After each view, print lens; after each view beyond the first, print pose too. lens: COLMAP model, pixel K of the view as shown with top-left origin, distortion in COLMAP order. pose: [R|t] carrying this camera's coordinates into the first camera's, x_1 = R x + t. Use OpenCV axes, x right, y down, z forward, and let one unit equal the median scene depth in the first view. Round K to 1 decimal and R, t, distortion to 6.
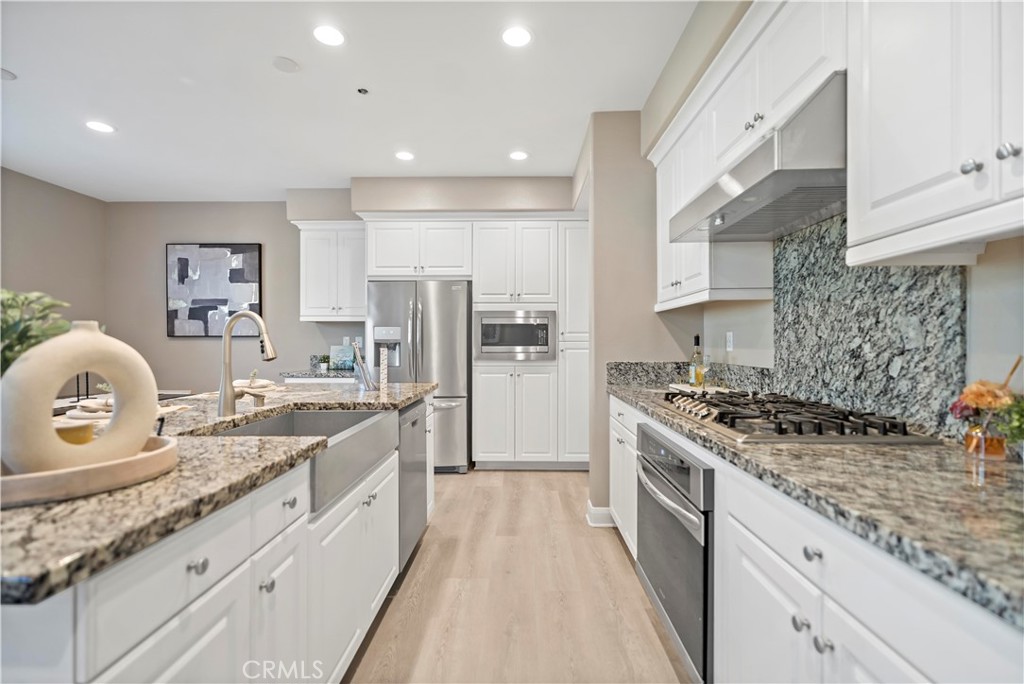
lens RADIAL K [[458.5, 0, 512.9], [0, 458.5, 333.8], [0, 0, 1]] dist [0.002610, 0.000588]
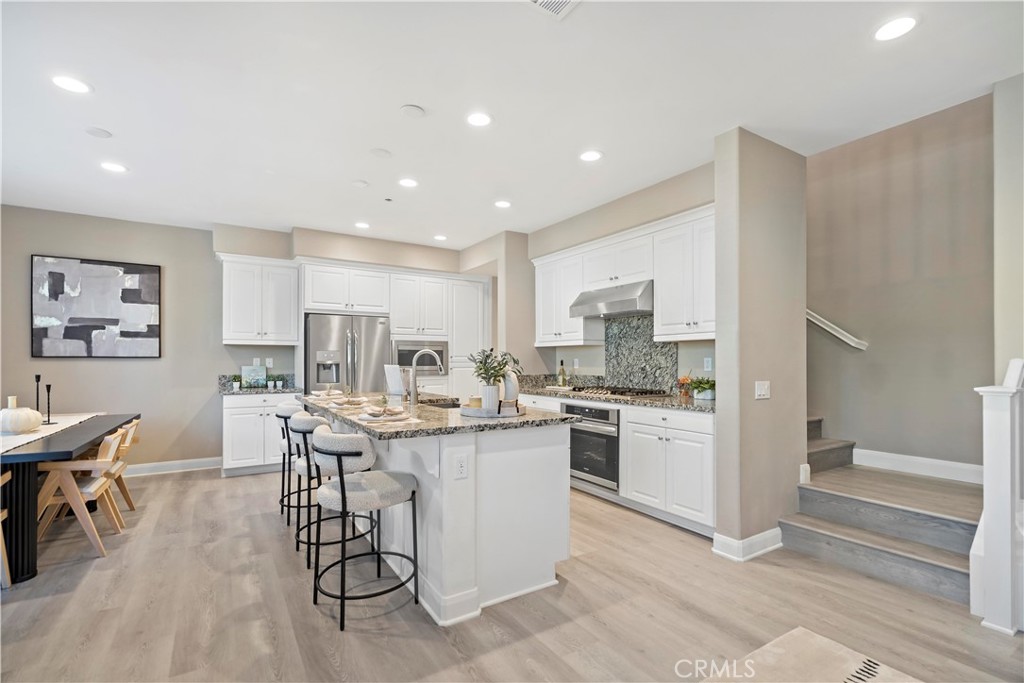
lens RADIAL K [[458.5, 0, 512.9], [0, 458.5, 333.3], [0, 0, 1]] dist [0.002610, 0.000588]
pose [[0.836584, 0.033882, 0.546790, -0.476083], [-0.012256, 0.998993, -0.043150, -0.013807], [-0.547702, 0.029397, 0.836157, -0.293859]]
